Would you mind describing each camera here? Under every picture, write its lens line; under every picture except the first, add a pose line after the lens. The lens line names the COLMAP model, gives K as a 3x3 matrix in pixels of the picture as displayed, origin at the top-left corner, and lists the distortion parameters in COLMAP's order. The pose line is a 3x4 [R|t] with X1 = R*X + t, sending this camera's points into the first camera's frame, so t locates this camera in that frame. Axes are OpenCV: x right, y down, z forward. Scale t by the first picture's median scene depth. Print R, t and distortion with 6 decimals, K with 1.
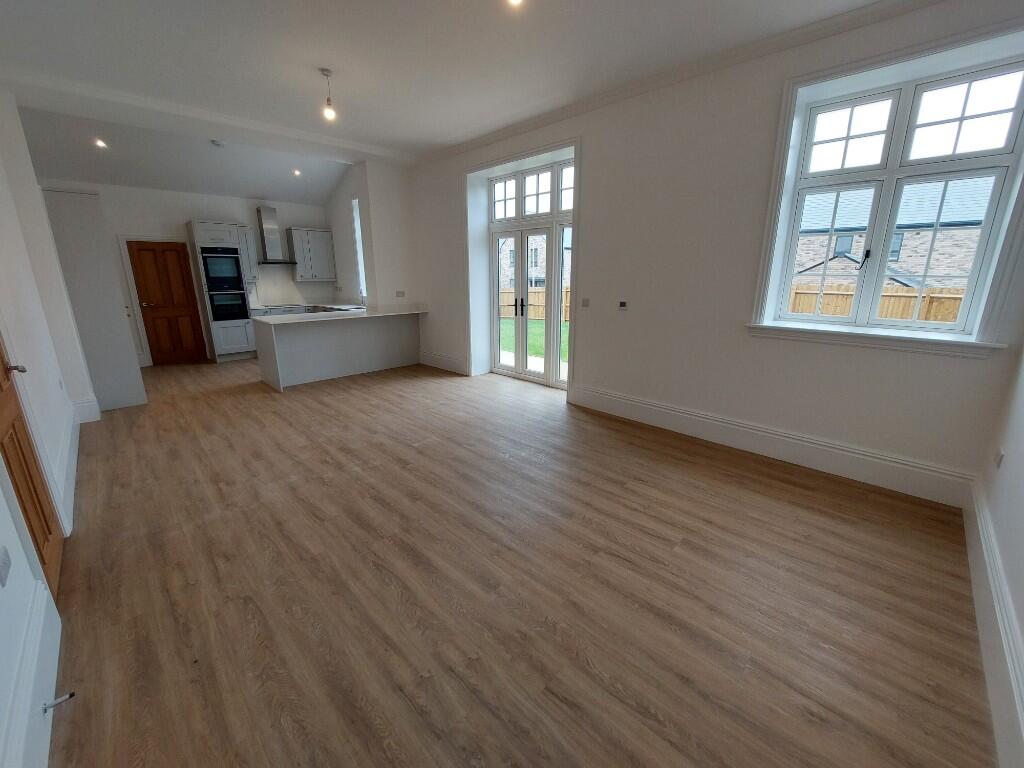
lens RADIAL K [[405.0, 0, 517.5], [0, 405.0, 382.6], [0, 0, 1]] dist [-0.013919, -0.000451]
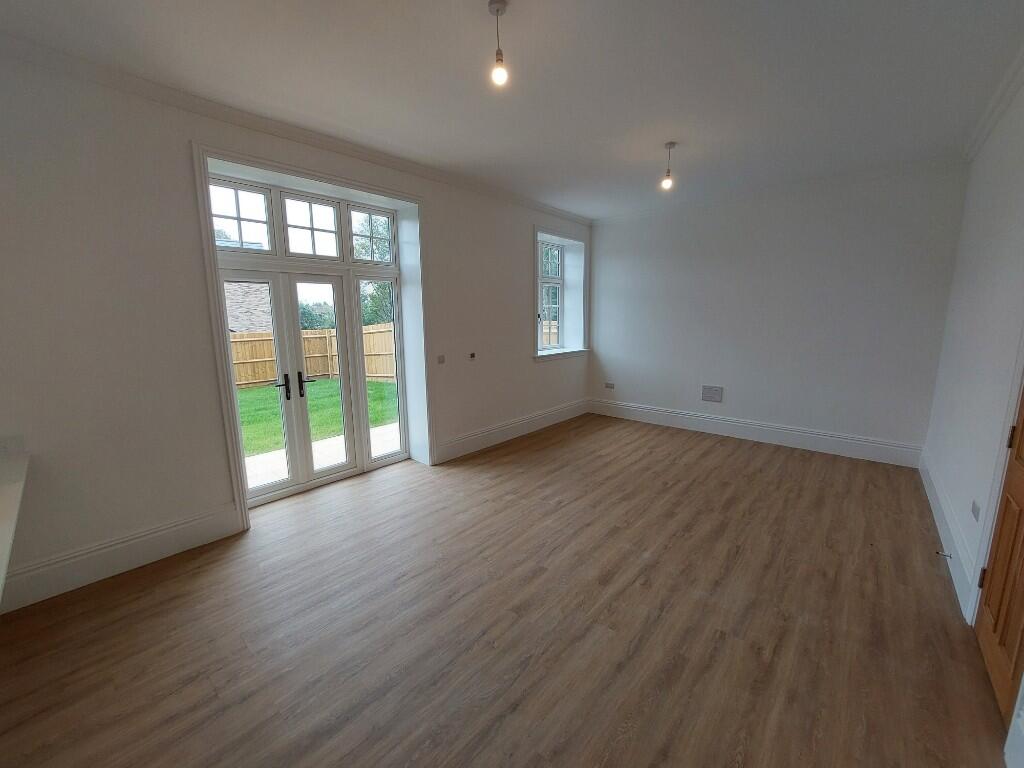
lens RADIAL K [[405.0, 0, 517.5], [0, 405.0, 382.6], [0, 0, 1]] dist [-0.013919, -0.000451]
pose [[-0.054170, -0.162600, 0.985204, -1.048391], [0.269591, 0.947631, 0.171222, -0.325407], [-0.961450, 0.274878, -0.007498, 1.035106]]
